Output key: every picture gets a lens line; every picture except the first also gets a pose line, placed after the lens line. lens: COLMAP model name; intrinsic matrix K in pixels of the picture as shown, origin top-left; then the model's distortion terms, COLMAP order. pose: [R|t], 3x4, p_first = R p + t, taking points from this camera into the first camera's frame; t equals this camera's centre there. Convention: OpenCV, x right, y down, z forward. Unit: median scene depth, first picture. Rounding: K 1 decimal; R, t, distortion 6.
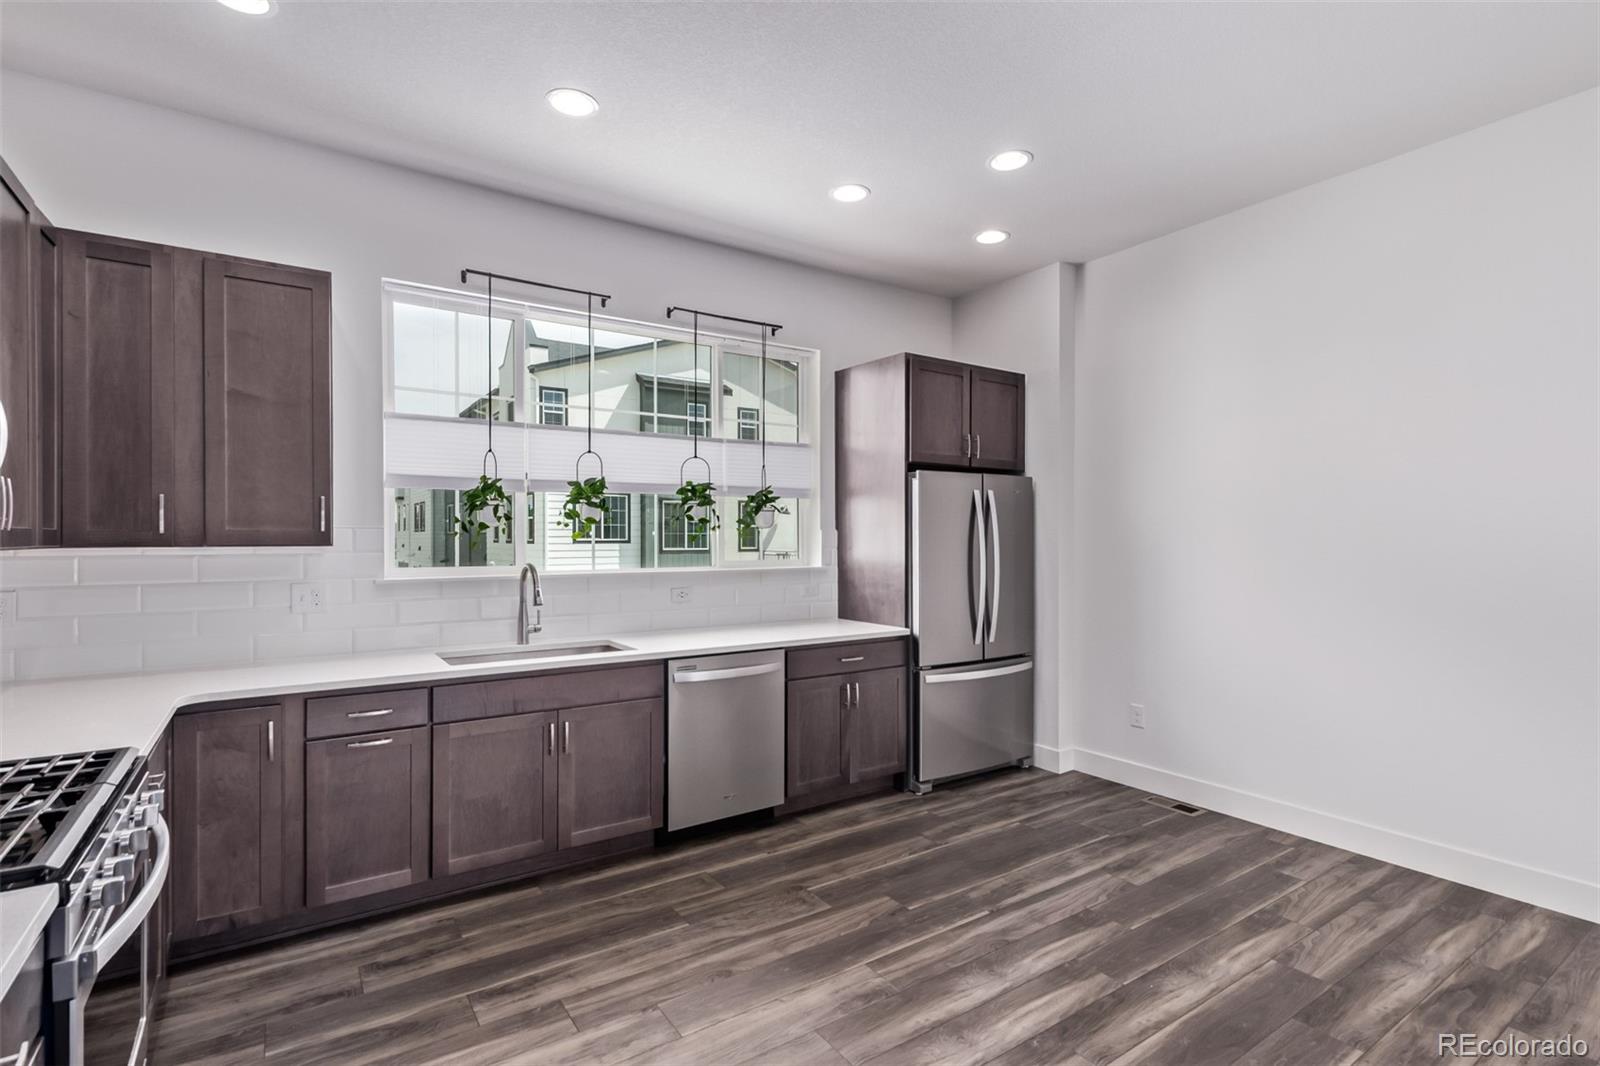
lens RADIAL K [[752.5, 0, 799.3], [0, 752.5, 537.6], [0, 0, 1]] dist [-0.000085, -0.000031]
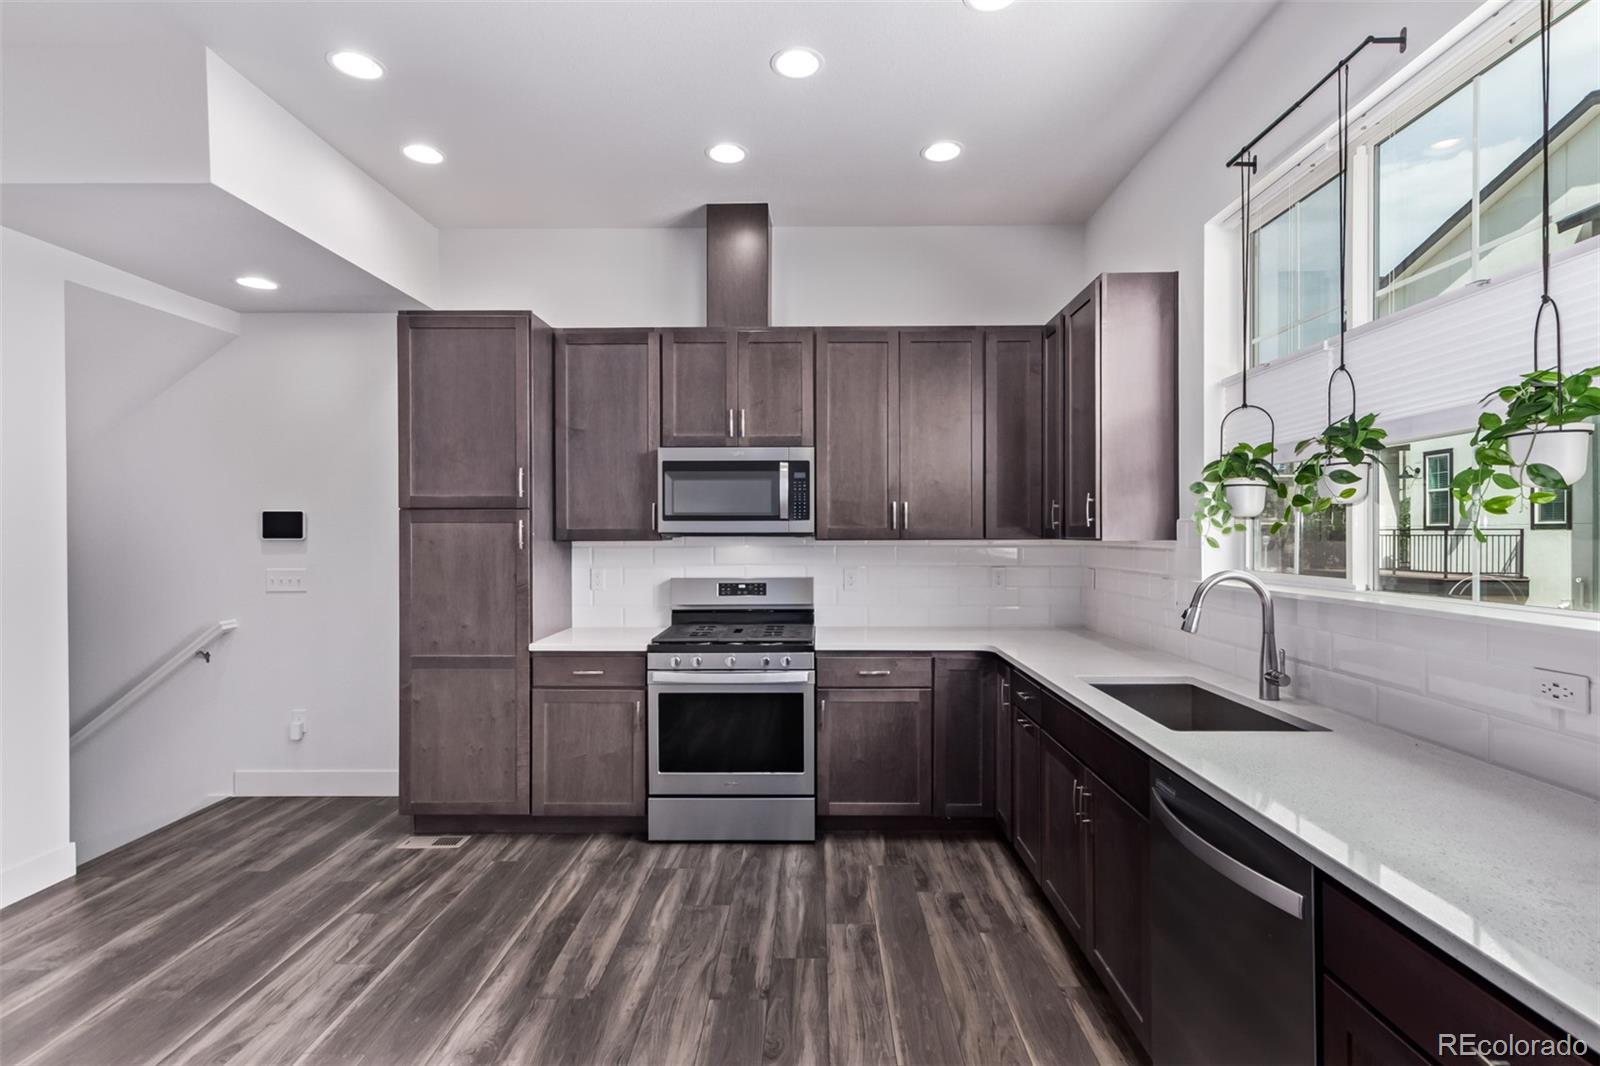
lens RADIAL K [[752.5, 0, 801.7], [0, 752.5, 537.6], [0, 0, 1]] dist [-0.000085, -0.000031]
pose [[-0.564137, 0.004189, -0.825671, 0.576002], [0.005365, 0.999985, 0.001407, -0.014287], [0.825664, -0.003636, -0.564151, 1.475482]]
